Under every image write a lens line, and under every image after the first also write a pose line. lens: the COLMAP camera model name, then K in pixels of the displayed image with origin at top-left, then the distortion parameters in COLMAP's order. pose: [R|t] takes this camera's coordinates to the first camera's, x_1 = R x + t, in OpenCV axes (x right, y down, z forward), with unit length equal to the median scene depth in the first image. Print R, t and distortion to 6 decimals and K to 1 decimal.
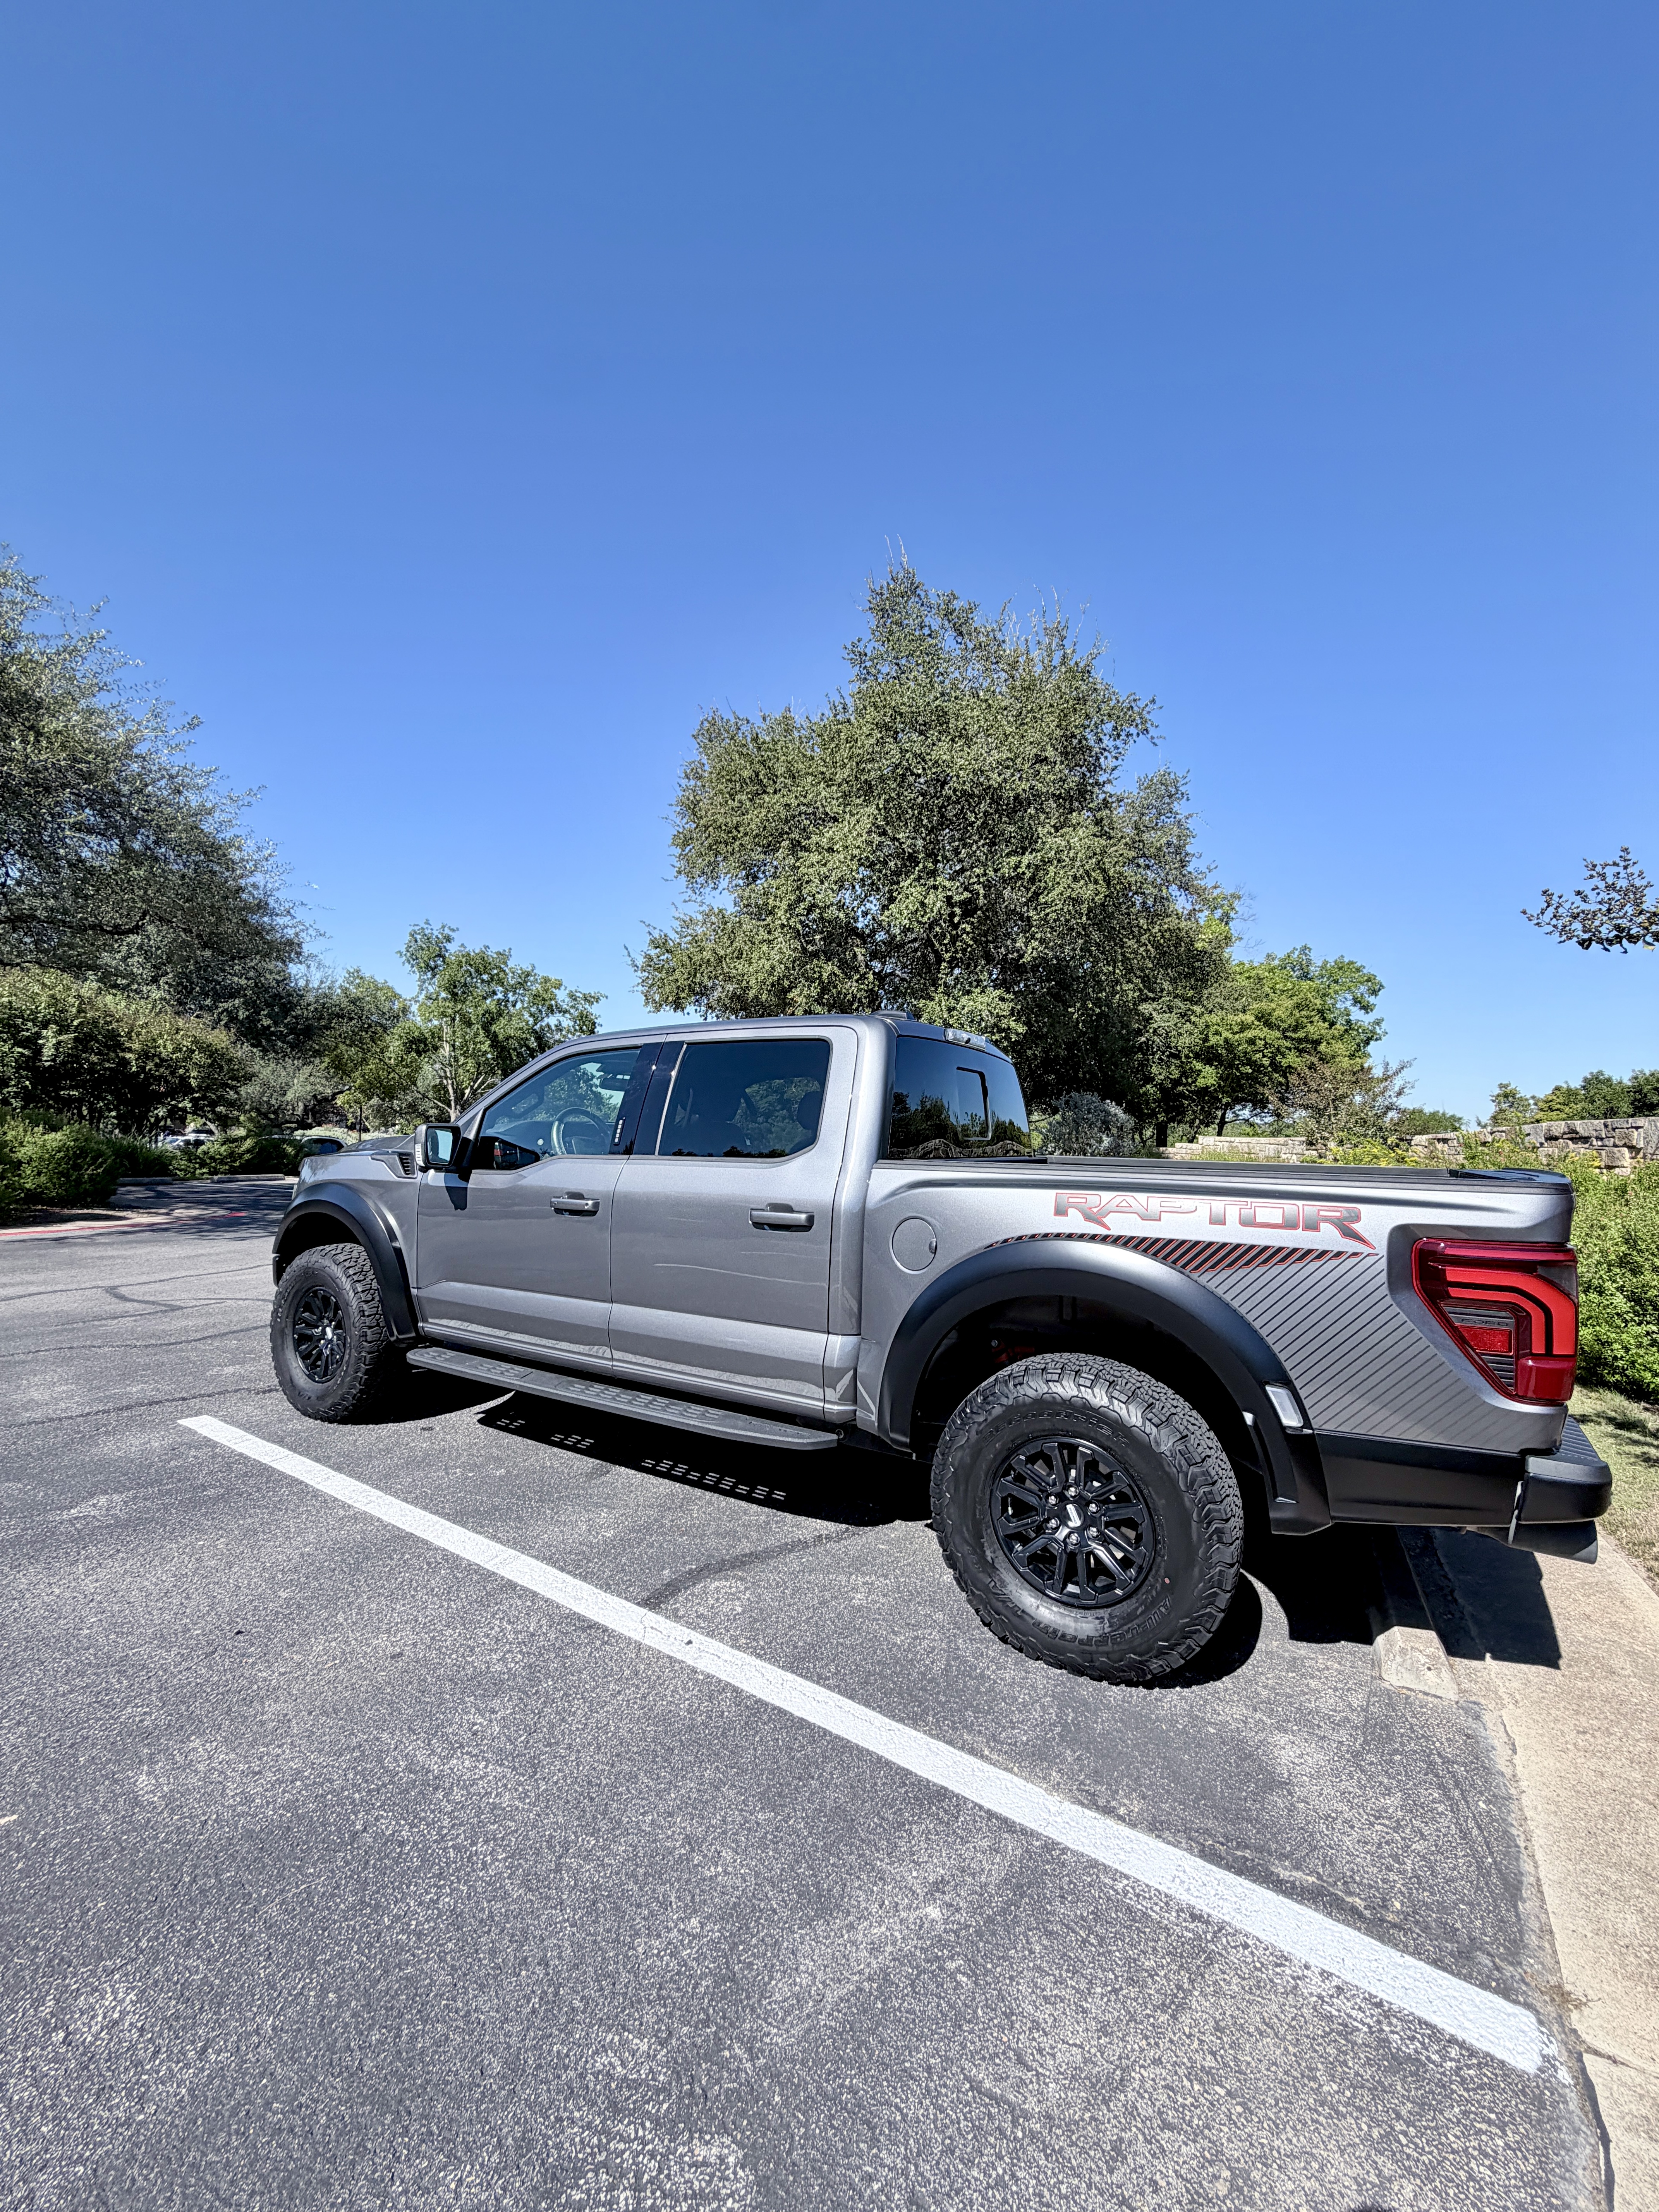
lens RADIAL K [[884.8, 0, 822.4], [0, 884.8, 1101.7], [0, 0, 1]] dist [0.003221, -0.001234]
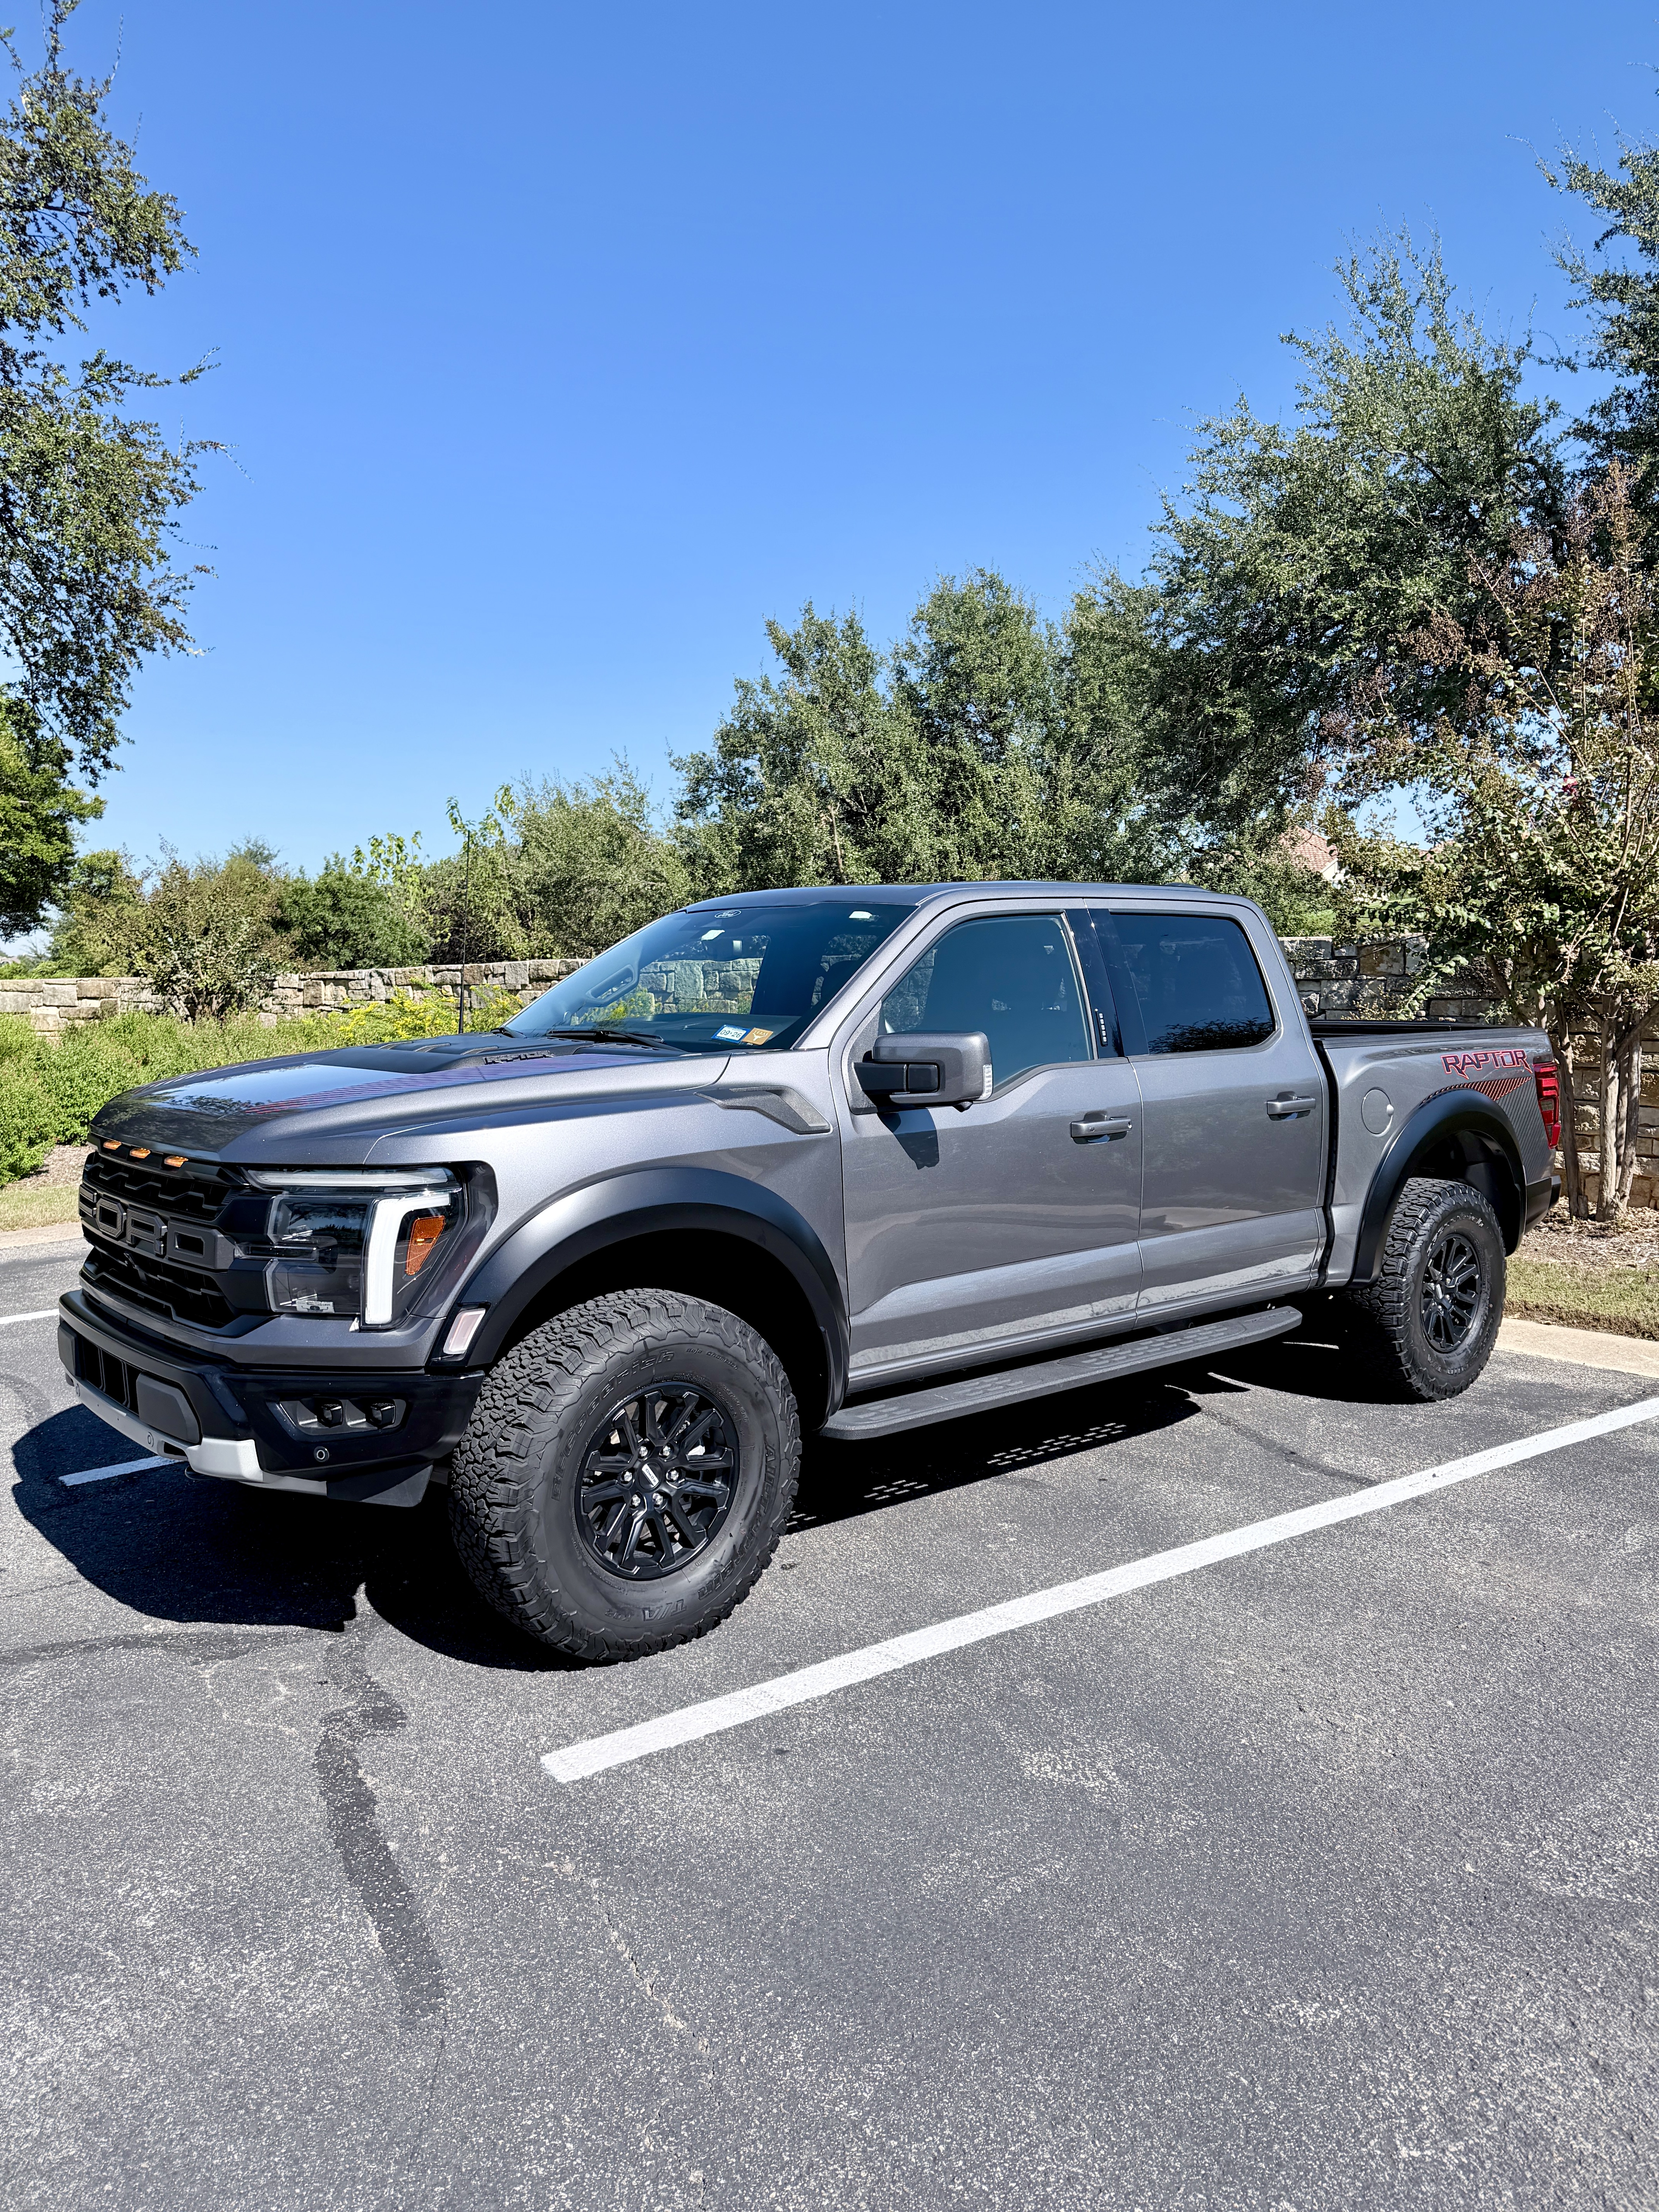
lens RADIAL K [[1551.2, 0, 822.6], [0, 1551.2, 1114.1], [0, 0, 1]] dist [0.061629, -0.079989]
pose [[0.330543, -0.102953, 0.938159, -1.399009], [-0.026950, 0.992598, 0.118423, -0.038889], [-0.943406, -0.064427, 0.325321, 0.698895]]
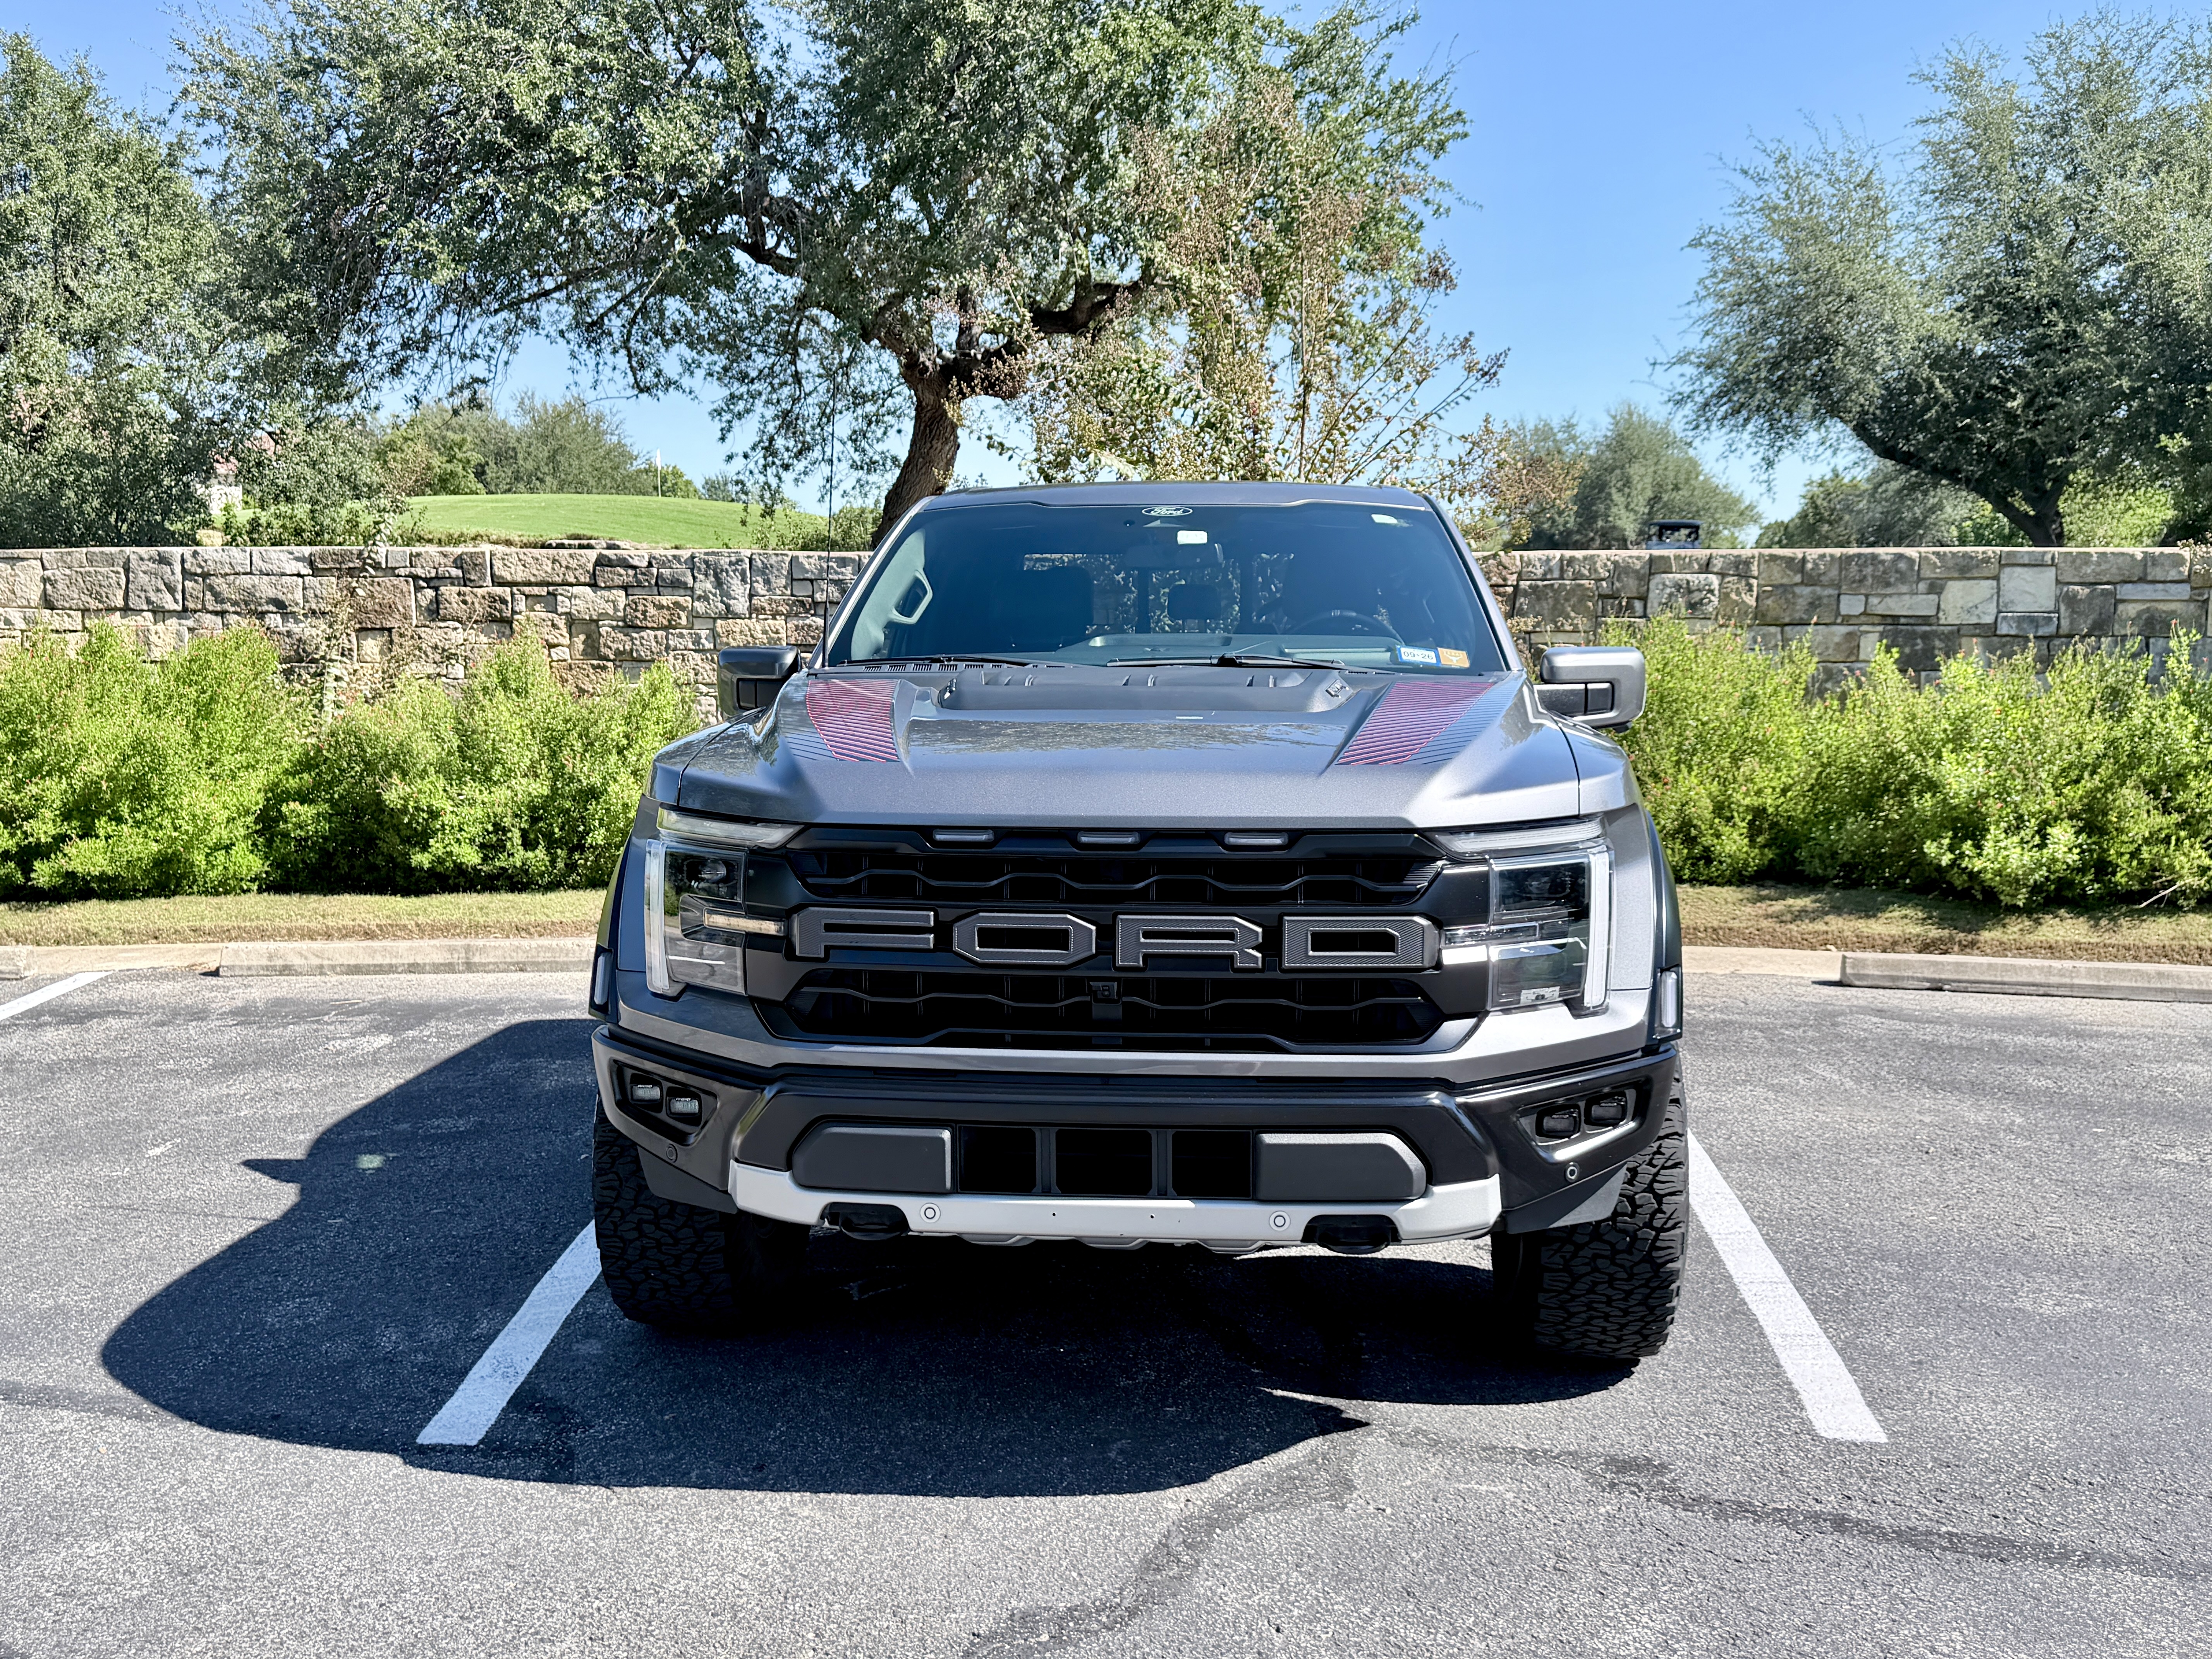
lens RADIAL K [[1942.8, 0, 1112.5], [0, 1942.8, 837.2], [0, 0, 1]] dist [0.113395, -0.200972]
pose [[-0.441097, -0.128531, 0.888208, -1.370194], [-0.050069, 0.991674, 0.118638, 0.012716], [-0.896062, 0.007859, -0.443860, 1.761907]]
